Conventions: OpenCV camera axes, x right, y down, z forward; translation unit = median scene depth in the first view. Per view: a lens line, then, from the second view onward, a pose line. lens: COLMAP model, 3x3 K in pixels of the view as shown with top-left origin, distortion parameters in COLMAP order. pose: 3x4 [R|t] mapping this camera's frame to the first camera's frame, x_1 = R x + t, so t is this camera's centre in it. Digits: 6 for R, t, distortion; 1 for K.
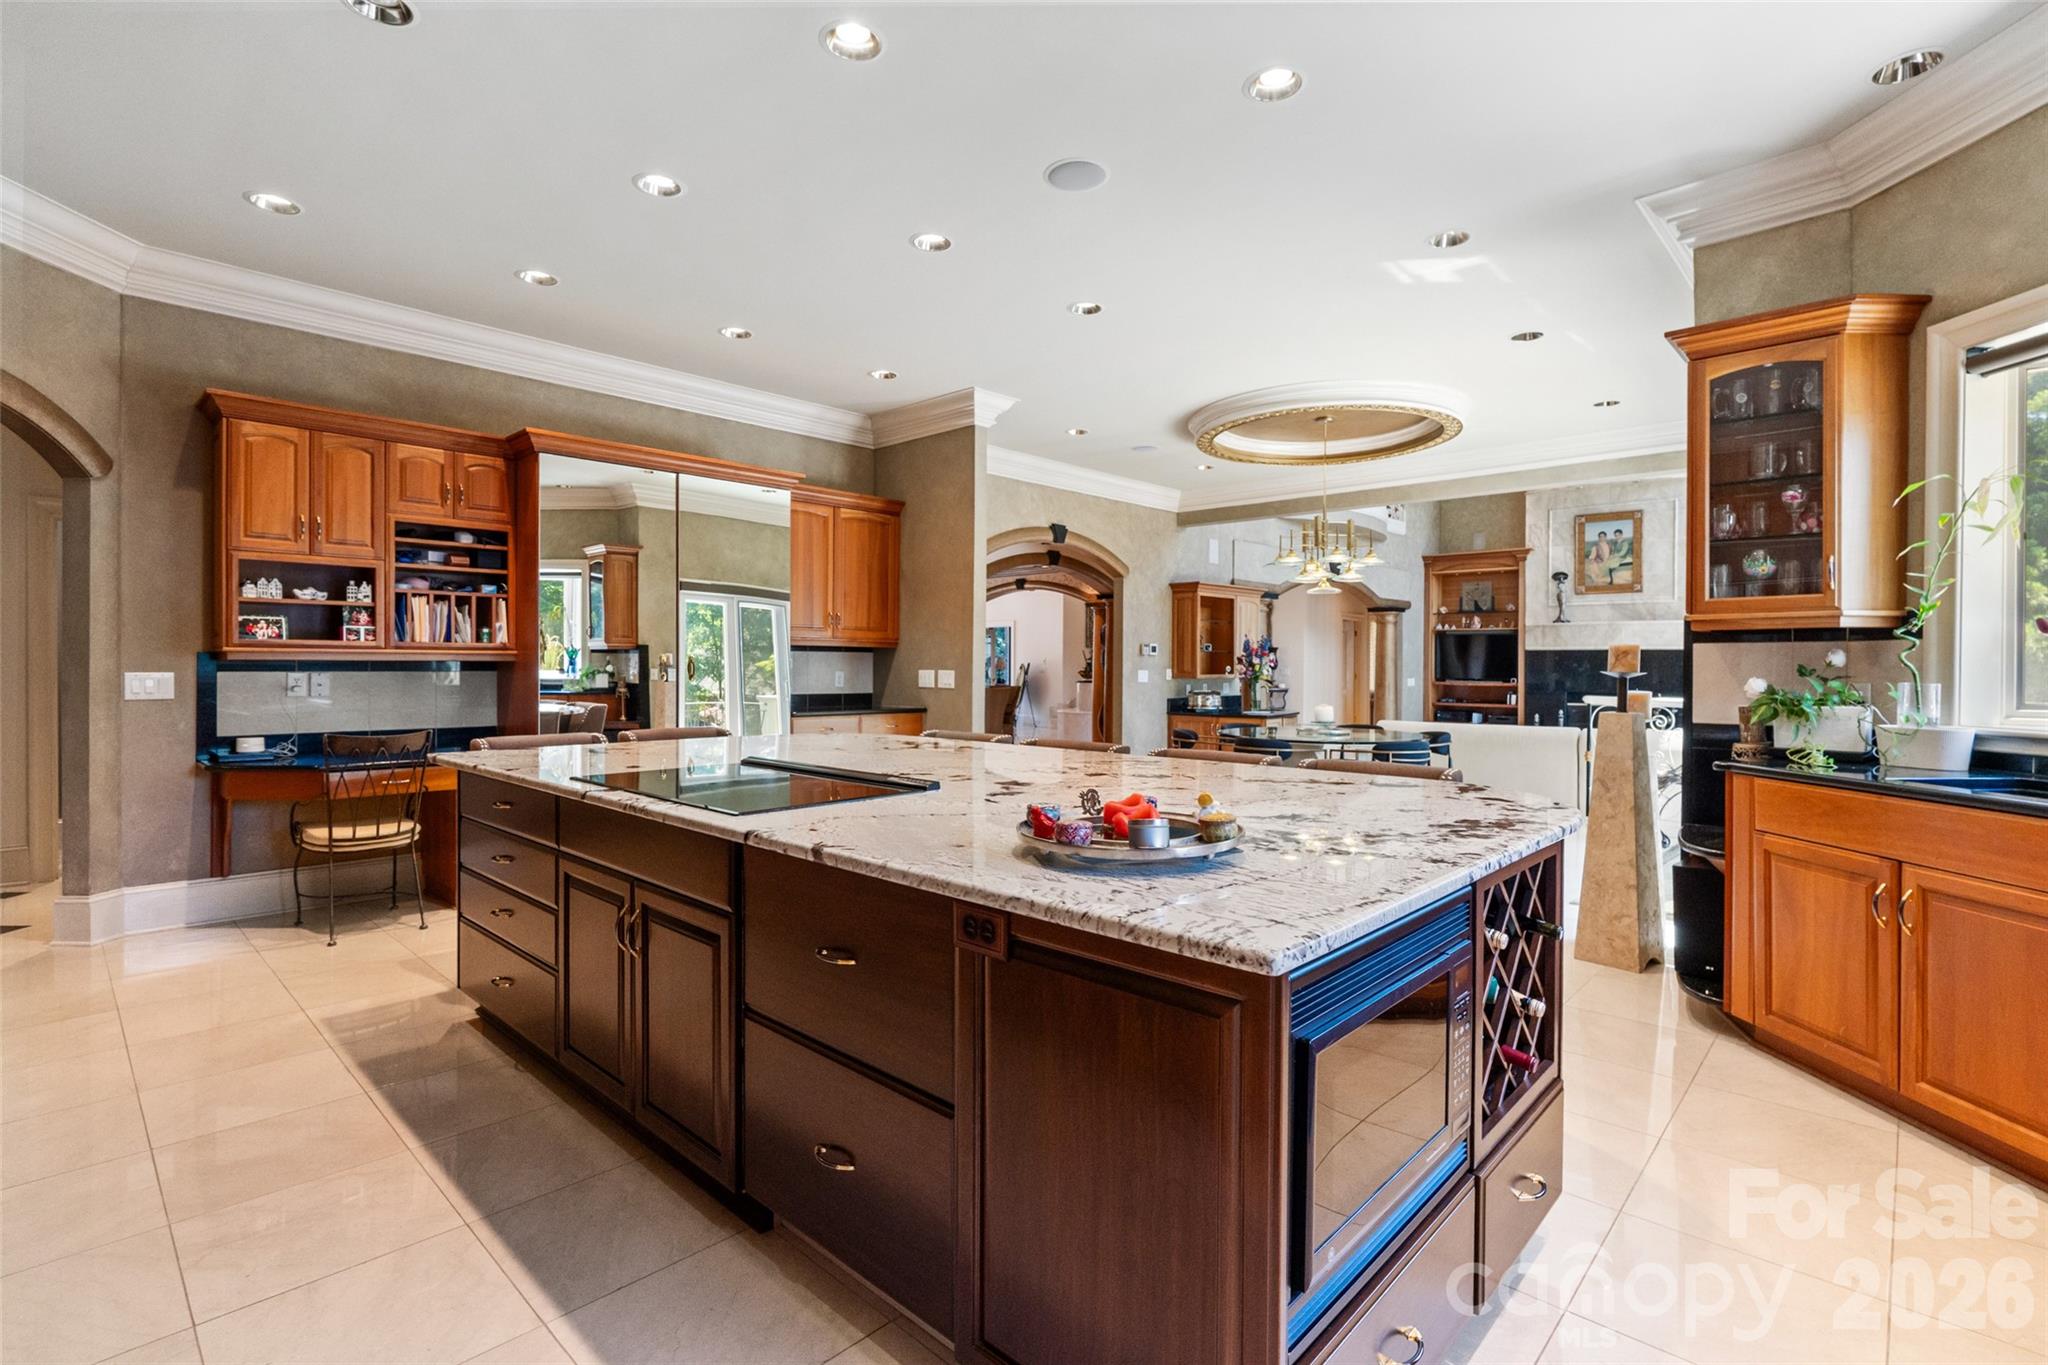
lens RADIAL K [[956.2, 0, 1023.2], [0, 956.2, 670.7], [0, 0, 1]] dist [-0.003082, -0.000433]
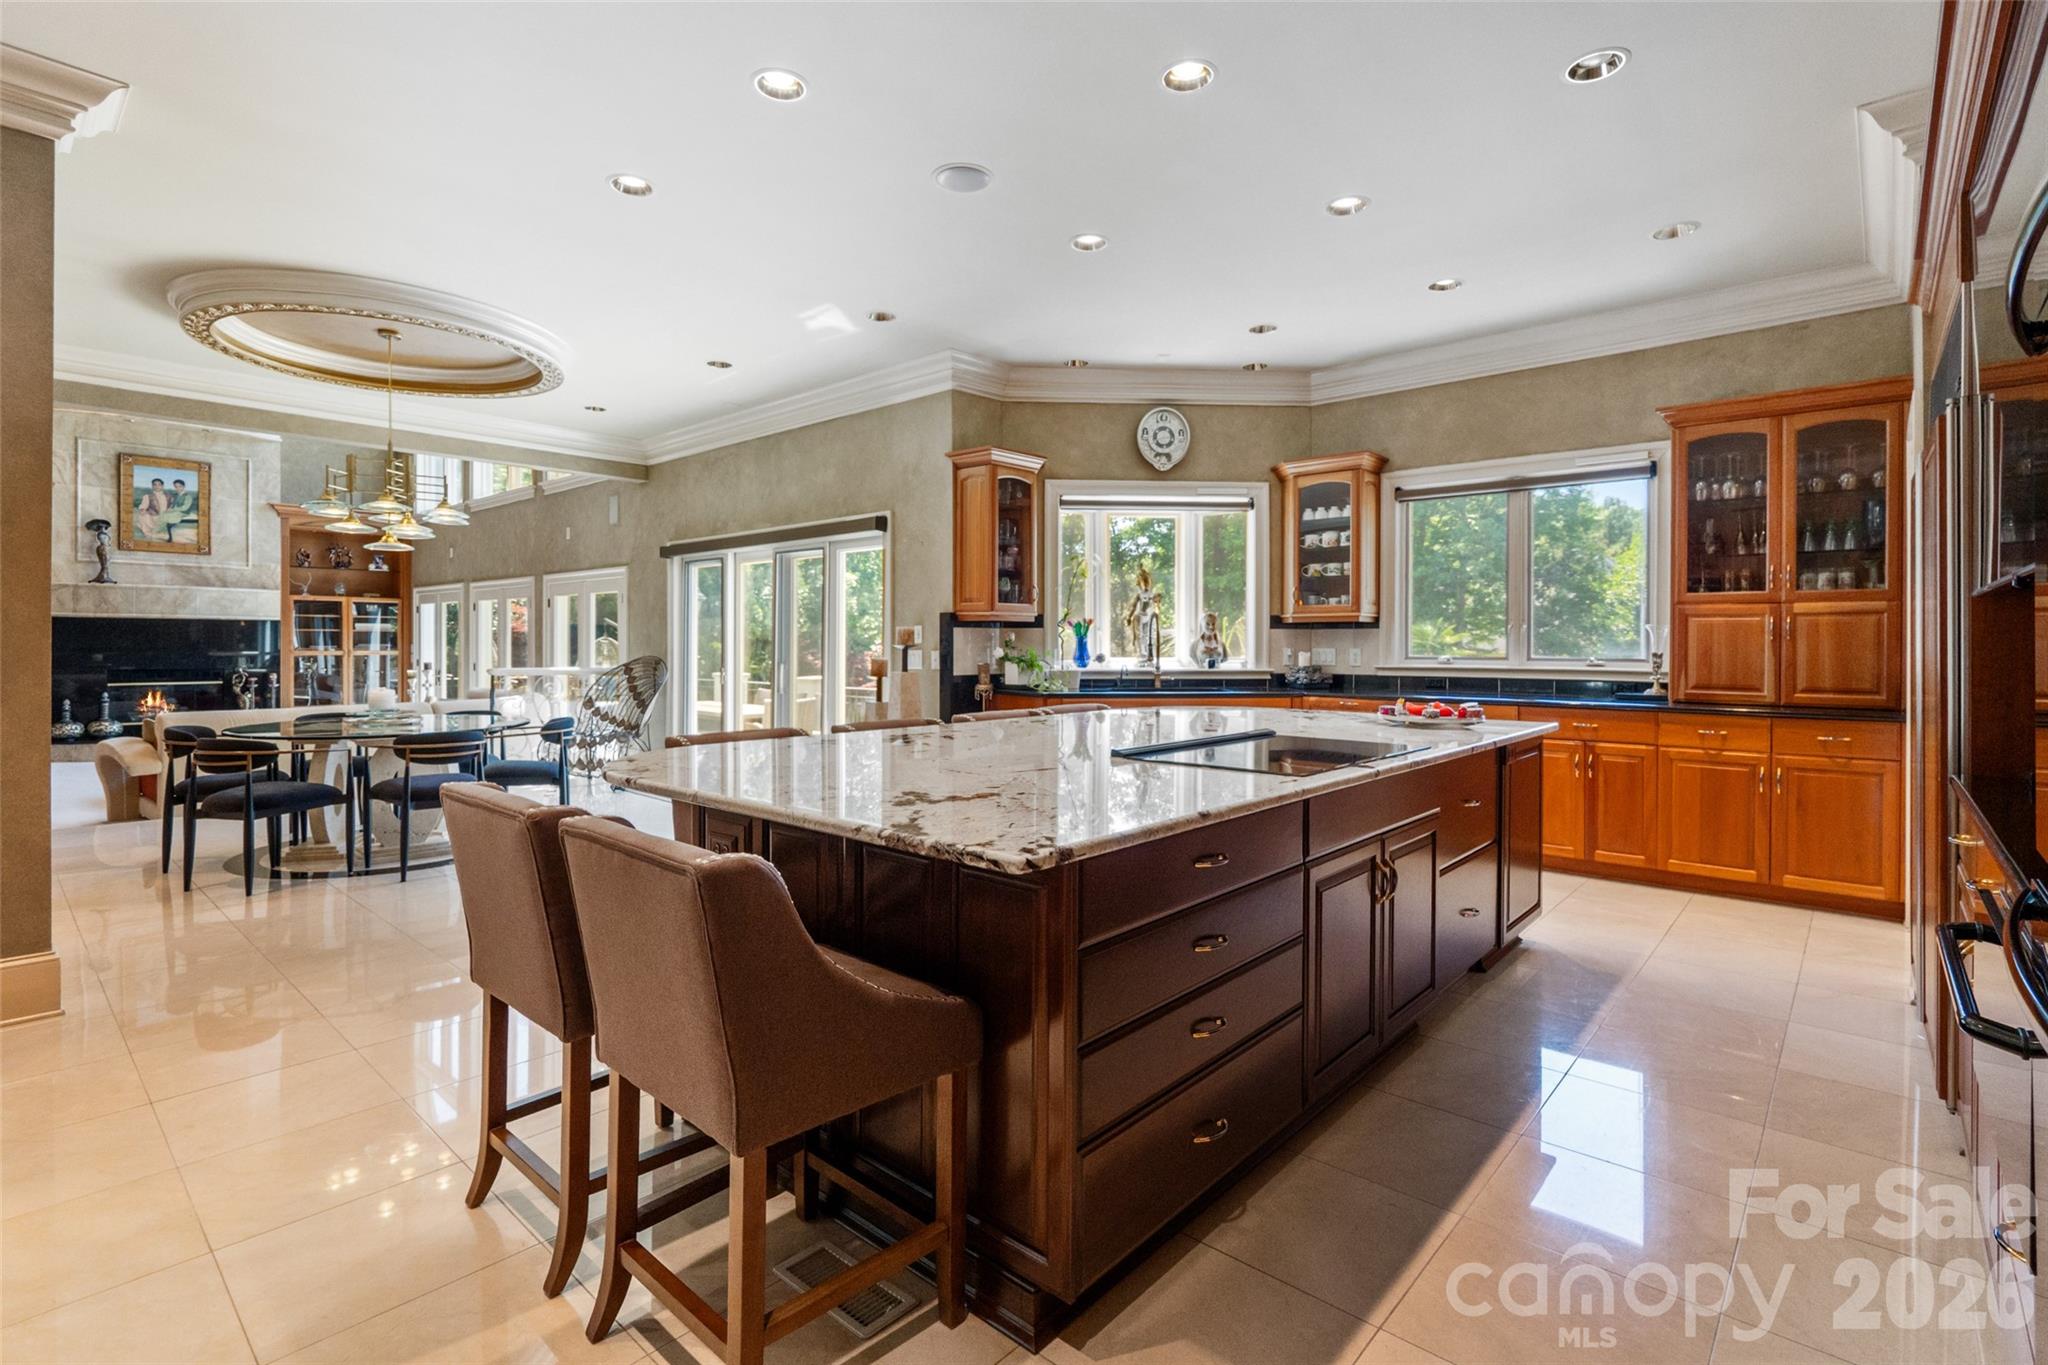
lens RADIAL K [[956.2, 0, 1040.8], [0, 956.2, 649.1], [0, 0, 1]] dist [-0.003082, -0.000433]
pose [[-0.048769, -0.011274, 0.998746, -0.275994], [0.001790, 0.999934, 0.011375, -0.003292], [-0.998808, 0.002342, -0.048746, 0.265584]]
